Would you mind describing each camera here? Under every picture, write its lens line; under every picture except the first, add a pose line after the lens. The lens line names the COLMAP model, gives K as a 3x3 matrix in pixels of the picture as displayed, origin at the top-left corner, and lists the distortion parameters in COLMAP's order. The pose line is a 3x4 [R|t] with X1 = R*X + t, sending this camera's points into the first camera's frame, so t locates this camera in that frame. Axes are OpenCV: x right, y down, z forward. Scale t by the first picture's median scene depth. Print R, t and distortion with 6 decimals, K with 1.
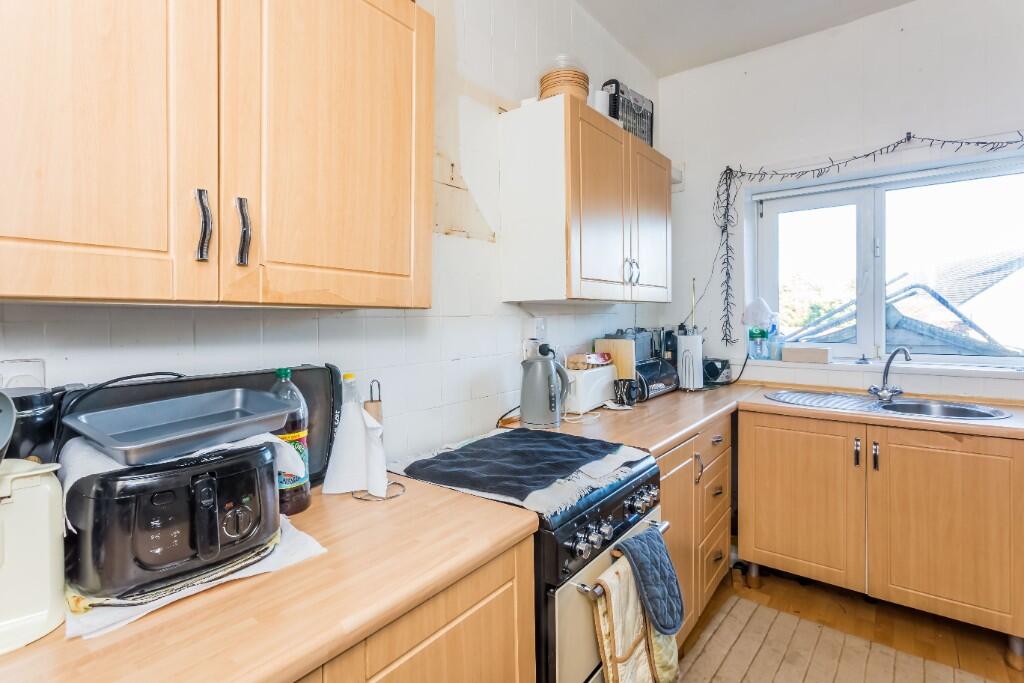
lens RADIAL K [[483.5, 0, 510.2], [0, 483.5, 334.7], [0, 0, 1]] dist [0.001587, 0.000735]
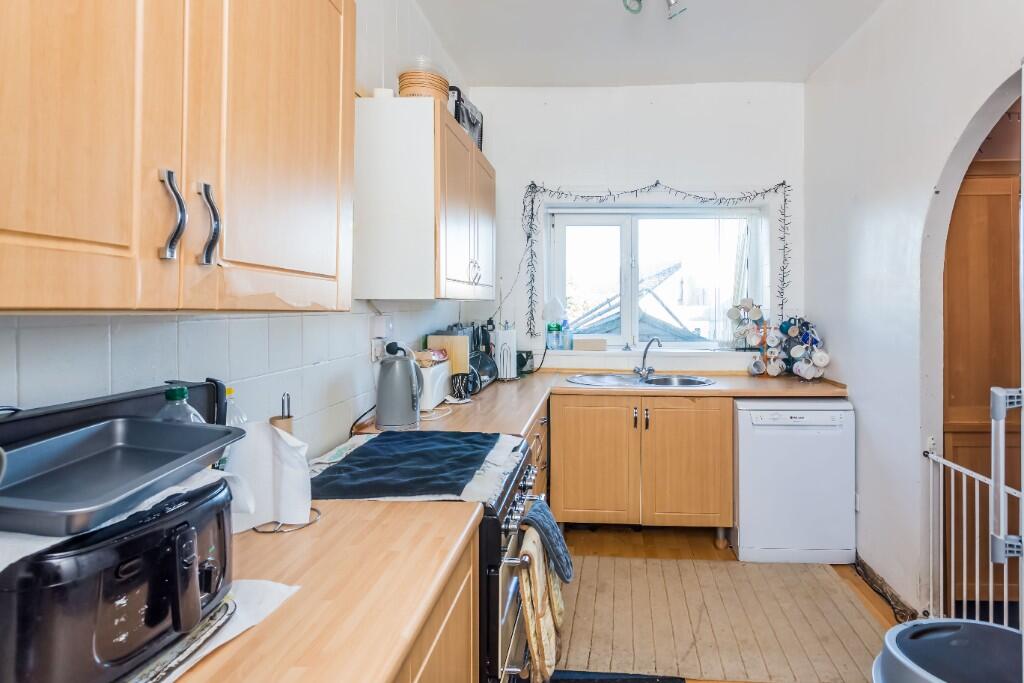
lens RADIAL K [[520.1, 0, 529.0], [0, 520.1, 321.8], [0, 0, 1]] dist [0.003188, 0.001795]
pose [[0.834112, -0.008246, 0.551533, -0.275693], [0.009624, 0.999954, 0.000396, -0.020214], [-0.551511, 0.004978, 0.834153, -0.019473]]
